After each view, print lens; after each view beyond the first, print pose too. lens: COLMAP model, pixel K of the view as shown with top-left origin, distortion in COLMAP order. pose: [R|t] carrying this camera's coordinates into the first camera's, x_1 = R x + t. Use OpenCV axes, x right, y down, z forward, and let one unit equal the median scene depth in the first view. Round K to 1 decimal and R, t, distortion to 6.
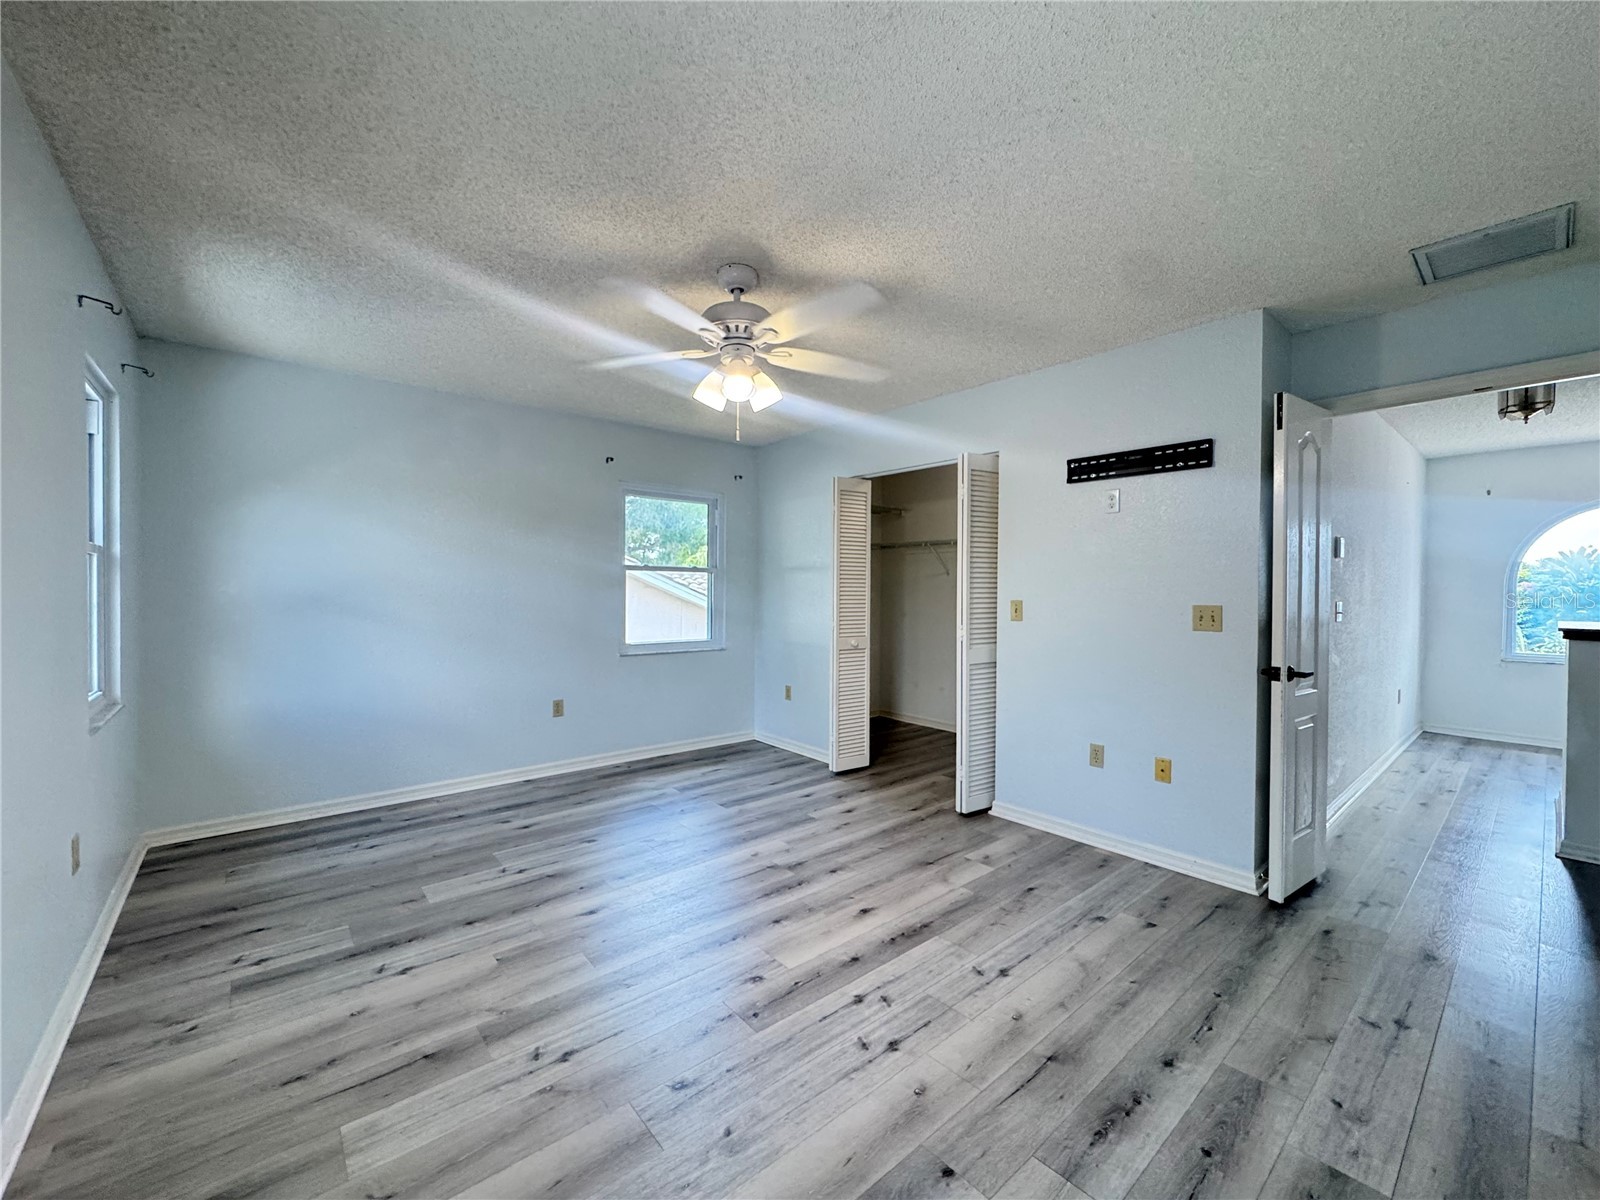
lens RADIAL K [[644.0, 0, 797.6], [0, 644.0, 600.2], [0, 0, 1]] dist [-0.006010, 0.000600]
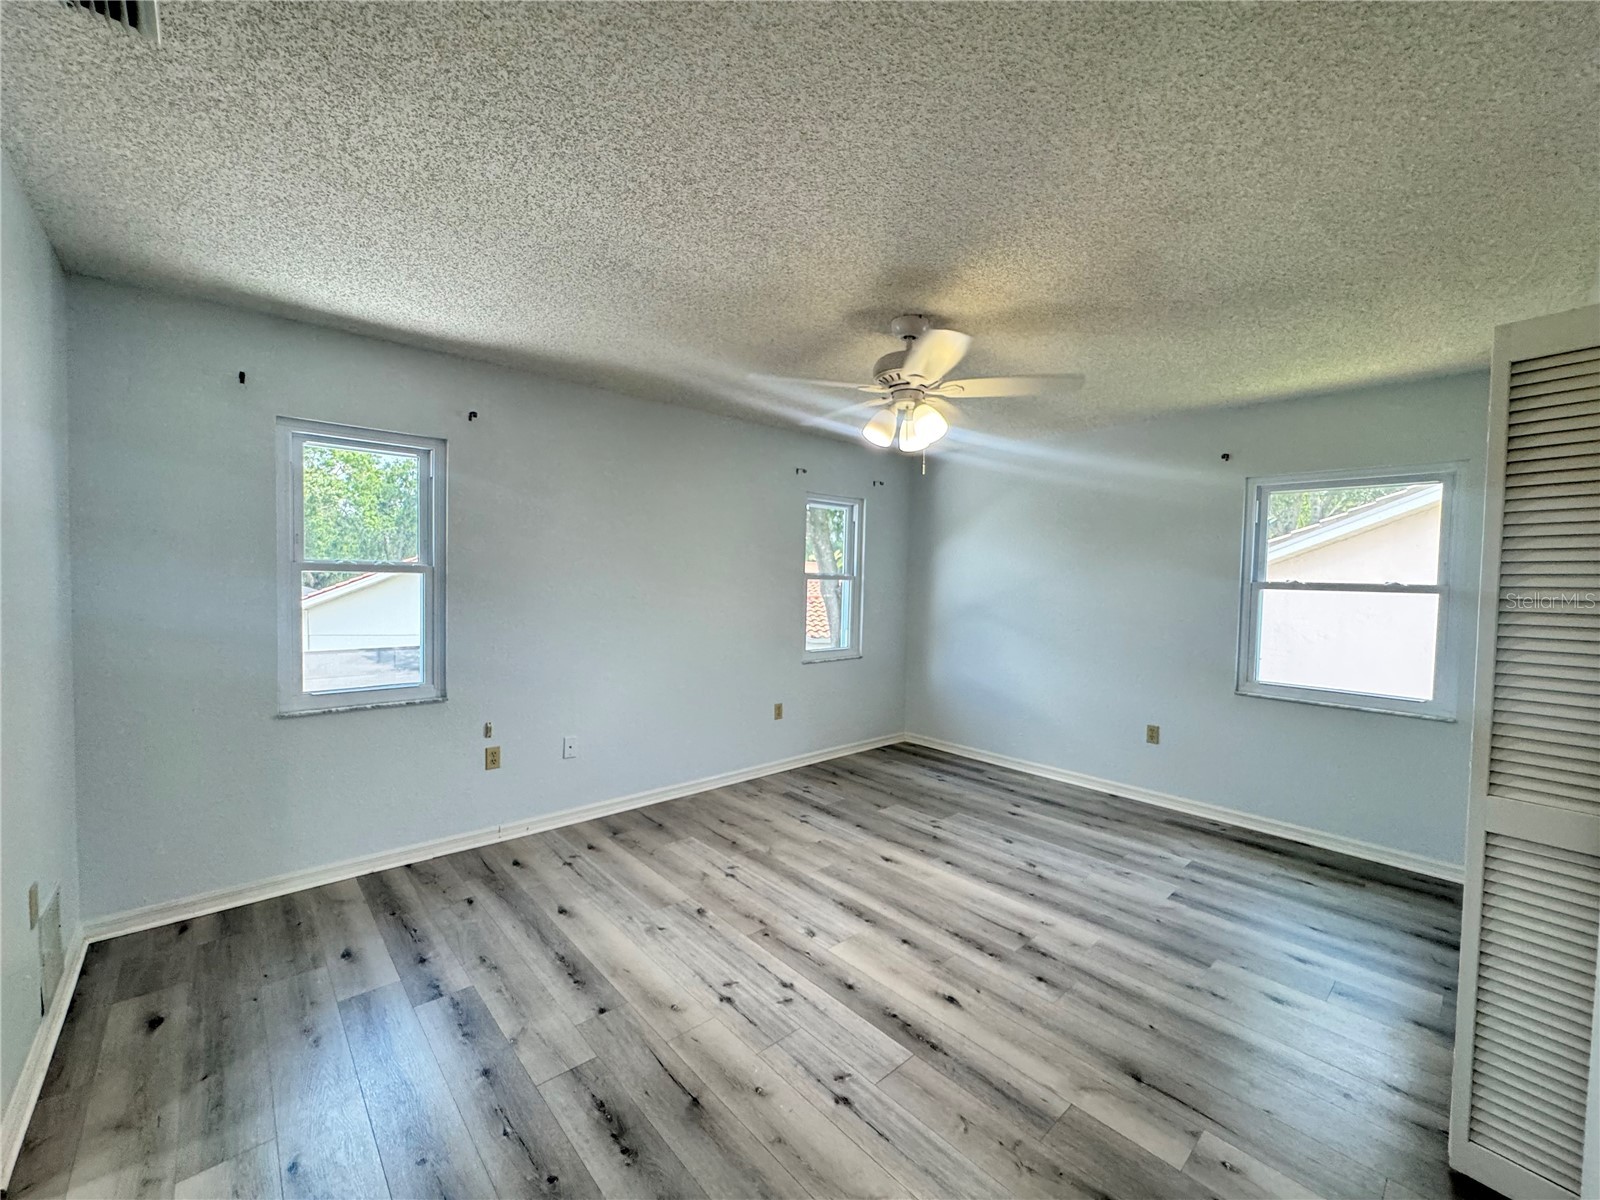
lens RADIAL K [[644.0, 0, 797.6], [0, 644.0, 600.2], [0, 0, 1]] dist [-0.006010, 0.000600]
pose [[0.034663, 0.031858, -0.998891, 0.822887], [-0.038665, 0.998786, 0.030513, -0.056858], [0.998651, 0.037565, 0.035853, 0.658684]]
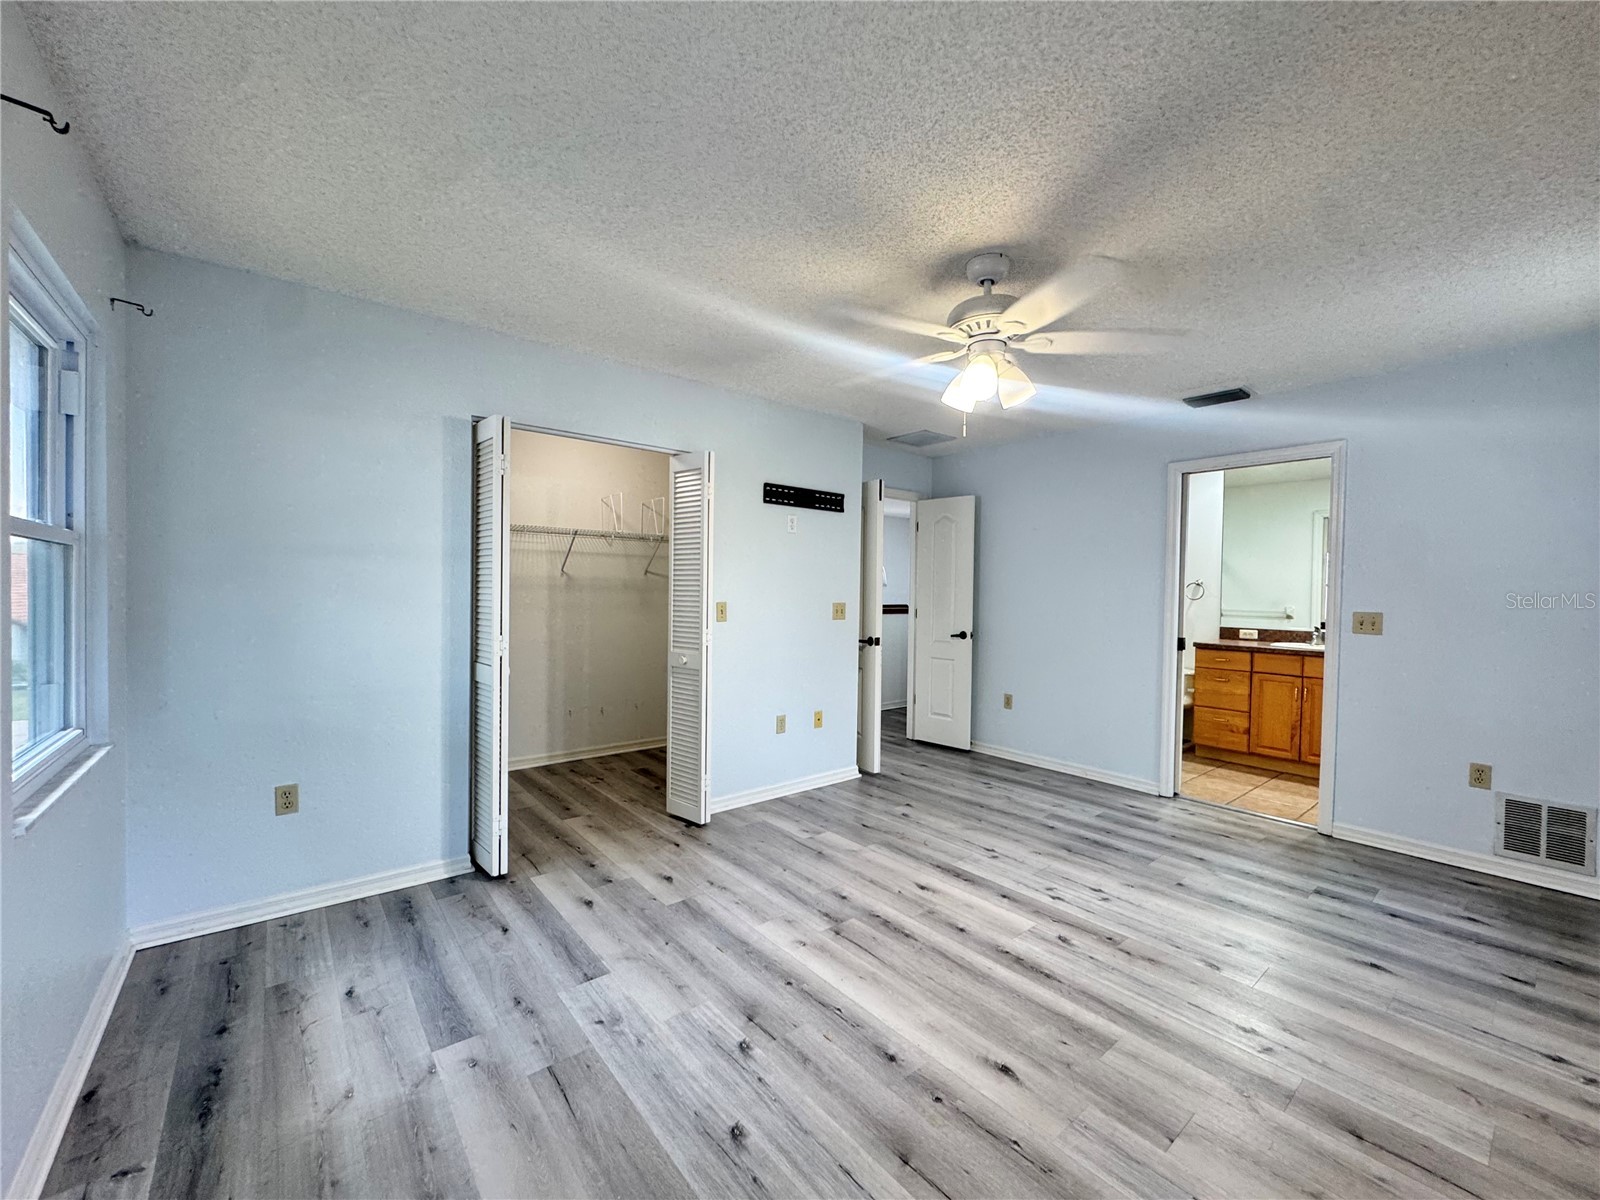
lens RADIAL K [[644.0, 0, 797.6], [0, 644.0, 600.2], [0, 0, 1]] dist [-0.006010, 0.000600]
pose [[0.015094, -0.022321, 0.999637, -0.874538], [0.005913, 0.999735, 0.022234, -0.031712], [-0.999869, 0.005575, 0.015222, 1.055317]]
